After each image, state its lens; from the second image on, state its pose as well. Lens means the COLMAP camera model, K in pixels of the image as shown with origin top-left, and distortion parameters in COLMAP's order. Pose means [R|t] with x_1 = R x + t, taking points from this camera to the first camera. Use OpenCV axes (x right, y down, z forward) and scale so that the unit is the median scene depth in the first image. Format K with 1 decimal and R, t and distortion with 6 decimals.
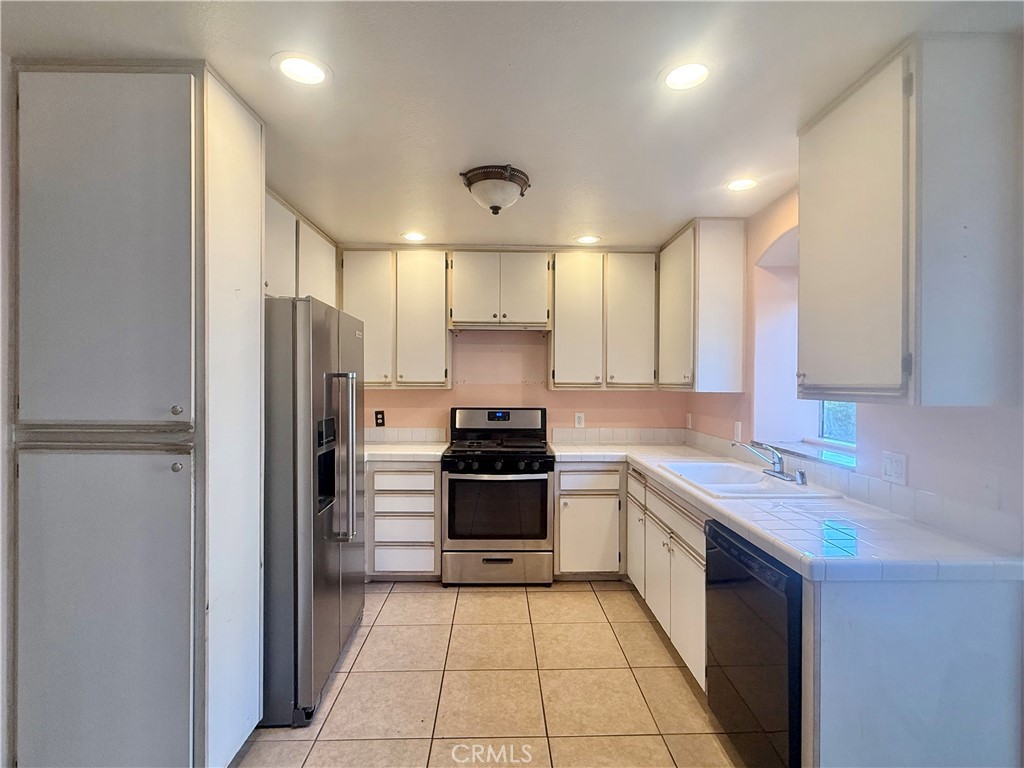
lens RADIAL K [[500.2, 0, 512.0], [0, 500.2, 384.0], [0, 0, 1]] dist [0.000953, -0.000737]
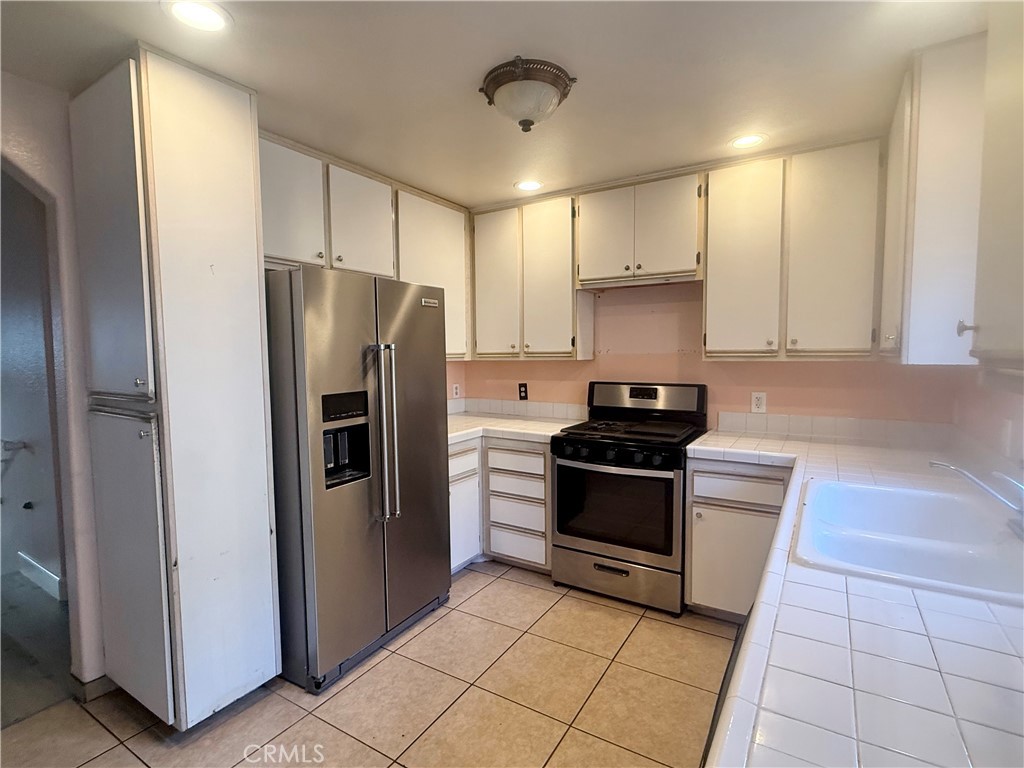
lens RADIAL K [[499.6, 0, 515.4], [0, 499.6, 385.4], [0, 0, 1]] dist [-0.002379, -0.000329]
pose [[0.838282, 0.024176, -0.544700, 0.276427], [0.010531, 0.998112, 0.060508, 0.000636], [0.545135, -0.056459, 0.836445, 0.244138]]
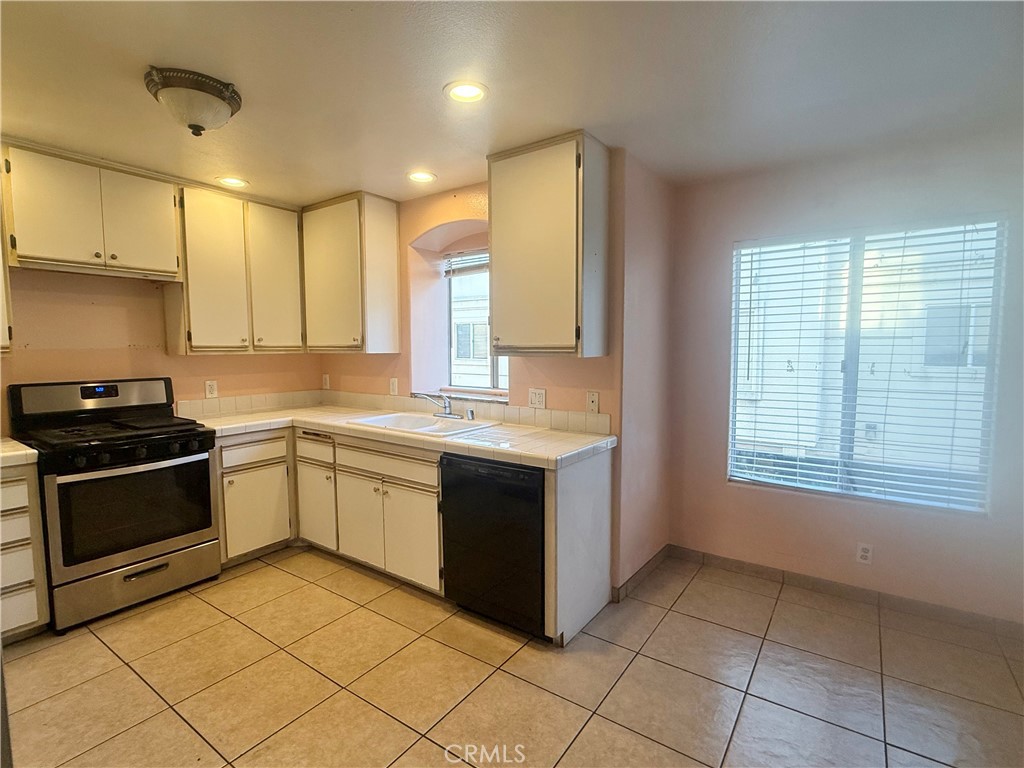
lens RADIAL K [[500.2, 0, 512.0], [0, 500.2, 384.0], [0, 0, 1]] dist [0.000953, -0.000737]
pose [[0.596289, -0.069324, 0.799771, -0.294655], [0.008596, 0.996759, 0.079990, -0.001853], [-0.802724, -0.040822, 0.594952, 0.074663]]
